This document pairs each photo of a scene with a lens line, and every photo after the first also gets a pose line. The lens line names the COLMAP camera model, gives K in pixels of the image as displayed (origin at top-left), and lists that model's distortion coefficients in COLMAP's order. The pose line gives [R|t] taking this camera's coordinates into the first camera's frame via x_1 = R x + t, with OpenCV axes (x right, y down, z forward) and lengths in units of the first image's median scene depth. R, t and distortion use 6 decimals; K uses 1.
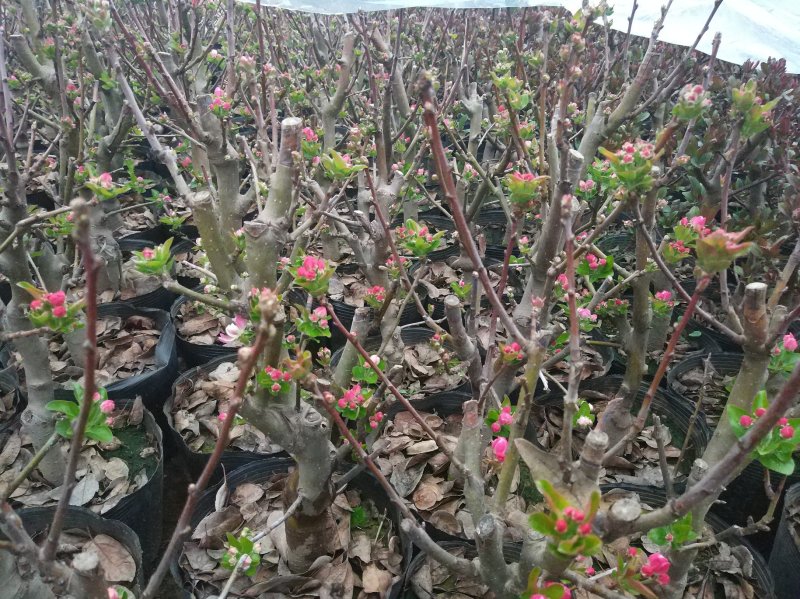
lens RADIAL K [[605.5, 0, 400.0], [0, 605.5, 299.5], [0, 0, 1]] dist [0.047165, -0.054368]
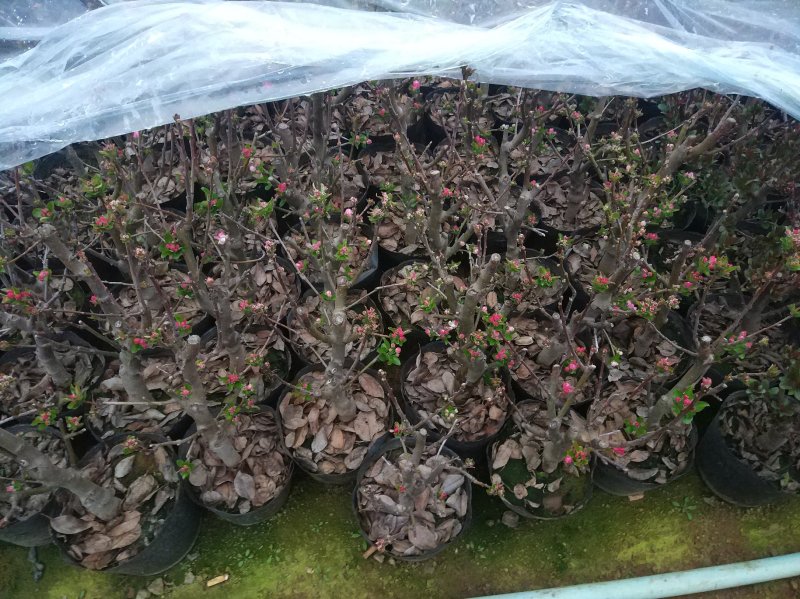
lens RADIAL K [[605.5, 0, 400.0], [0, 605.5, 299.5], [0, 0, 1]] dist [0.047165, -0.054368]
pose [[0.985329, 0.123613, -0.117676, -0.149724], [-0.068840, 0.918781, 0.388719, -0.623400], [0.156169, -0.374916, 0.913811, -0.736301]]
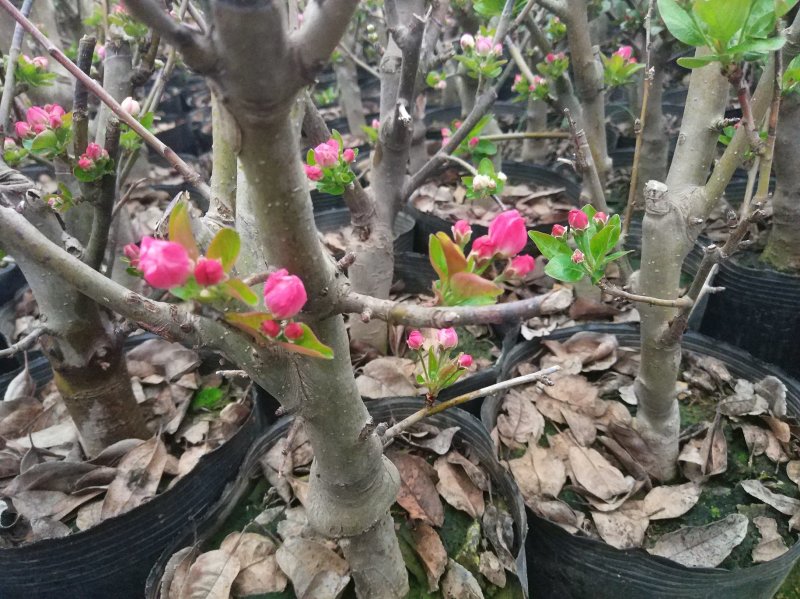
lens RADIAL K [[605.5, 0, 400.0], [0, 605.5, 299.5], [0, 0, 1]] dist [0.047165, -0.054368]
pose [[0.991604, -0.112073, -0.064501, 0.217443], [0.110881, 0.993595, -0.021786, 0.292216], [0.066529, 0.014451, 0.997680, 0.314632]]
